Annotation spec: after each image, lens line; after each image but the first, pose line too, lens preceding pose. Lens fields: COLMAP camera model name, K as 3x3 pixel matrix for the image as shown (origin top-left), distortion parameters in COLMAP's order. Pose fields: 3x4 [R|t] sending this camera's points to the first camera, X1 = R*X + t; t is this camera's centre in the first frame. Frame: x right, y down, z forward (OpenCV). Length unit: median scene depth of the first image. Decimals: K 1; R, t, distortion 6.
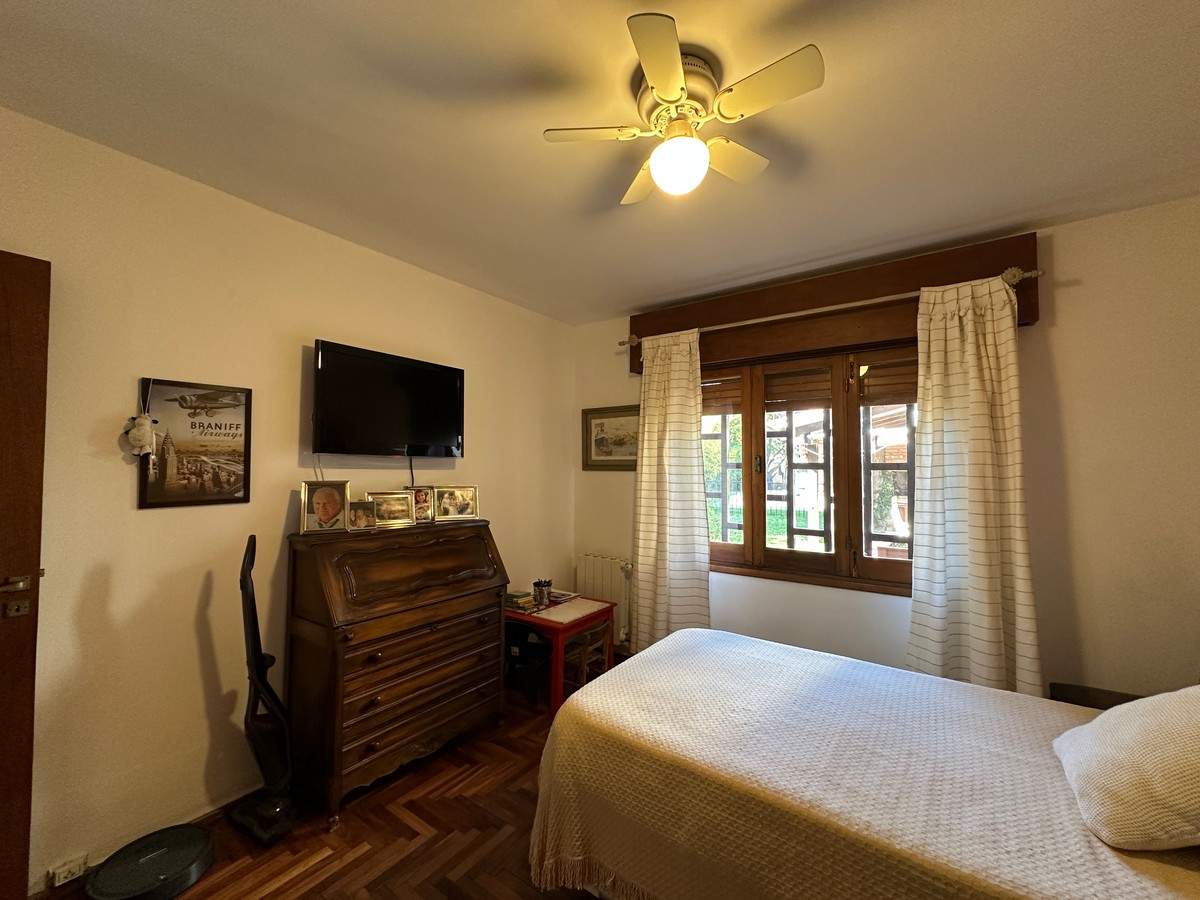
lens RADIAL K [[478.2, 0, 601.0], [0, 478.2, 450.2], [0, 0, 1]] dist [-0.005802, 0.000884]
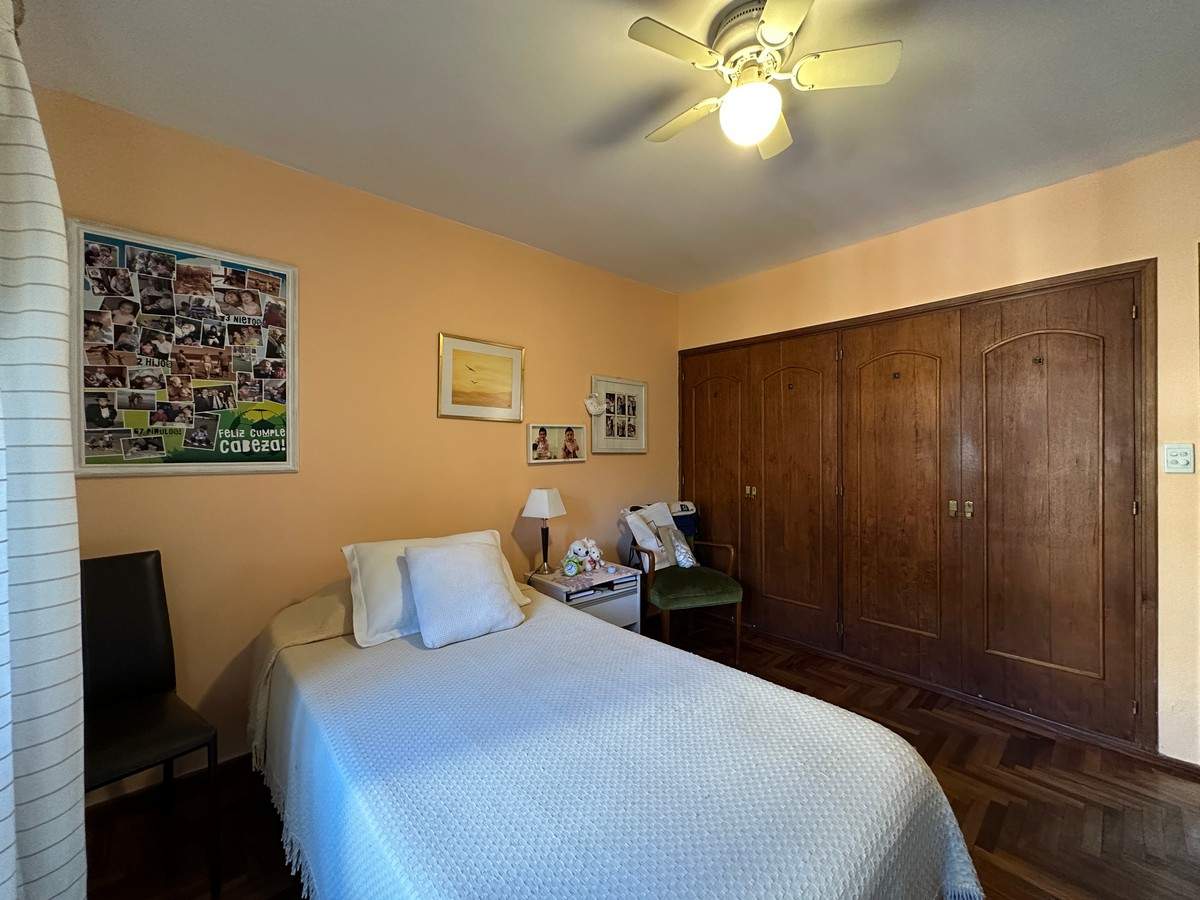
lens RADIAL K [[478.2, 0, 601.0], [0, 478.2, 450.2], [0, 0, 1]] dist [-0.005802, 0.000884]
pose [[-0.974410, 0.000349, 0.224778, 0.115584], [-0.006967, 0.999471, -0.031756, 0.070229], [-0.224670, -0.032509, -0.973892, 0.950829]]
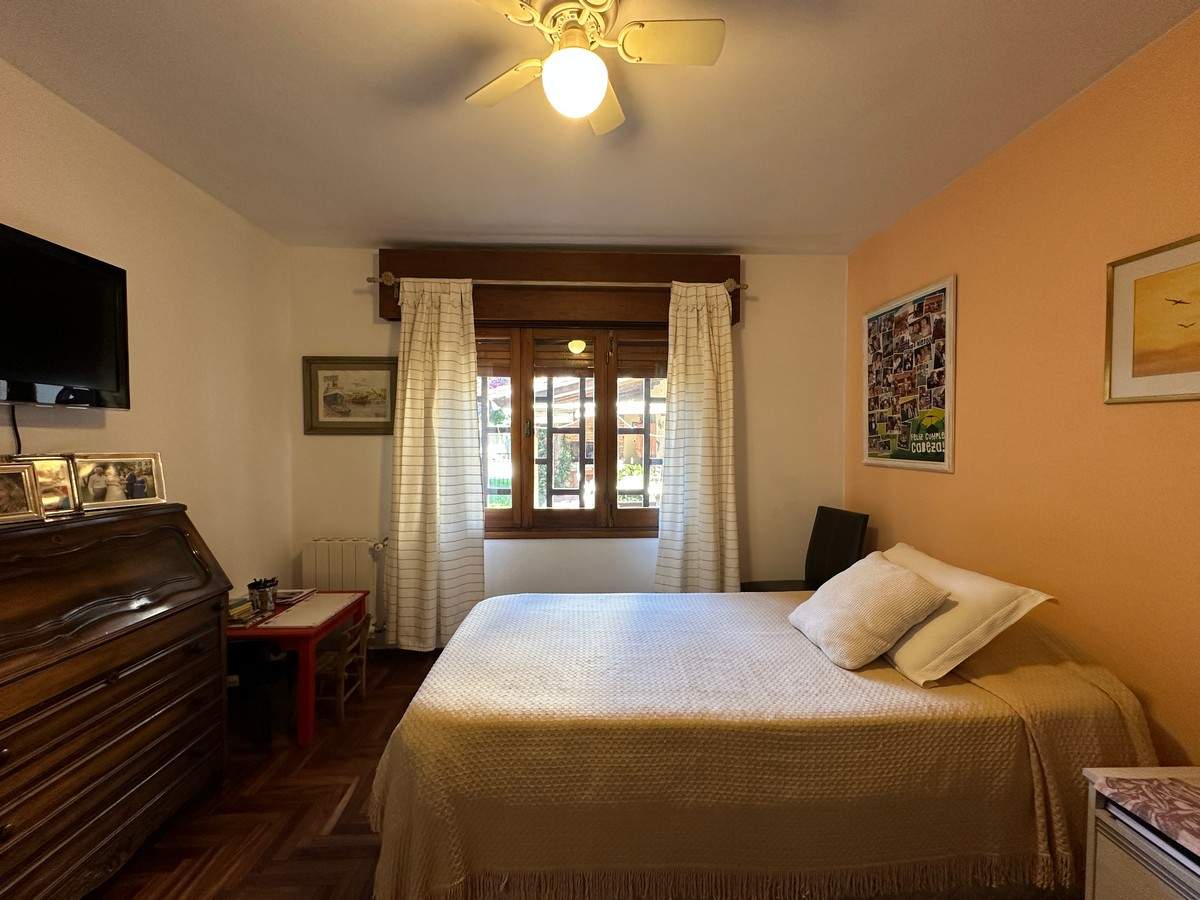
lens RADIAL K [[478.2, 0, 601.0], [0, 478.2, 450.2], [0, 0, 1]] dist [-0.005802, 0.000884]
pose [[0.793430, -0.013739, 0.608506, -0.165042], [-0.021315, 0.998505, 0.050338, 0.022453], [-0.608288, -0.052910, 0.791951, 0.103647]]
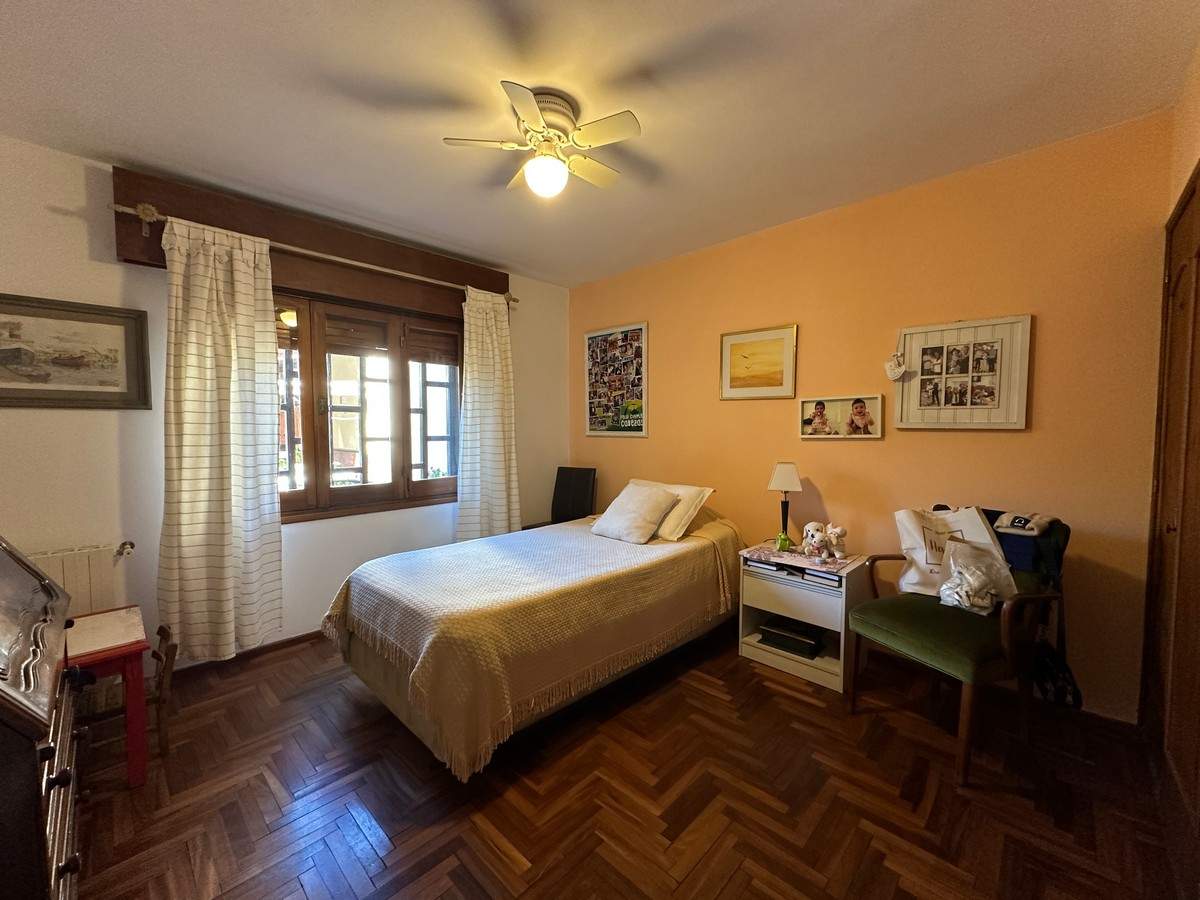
lens RADIAL K [[478.2, 0, 601.0], [0, 478.2, 450.2], [0, 0, 1]] dist [-0.005802, 0.000884]
pose [[0.150821, -0.050749, 0.987258, -0.561810], [-0.031252, 0.997937, 0.056072, 0.049252], [-0.988067, -0.039310, 0.148924, 0.286786]]
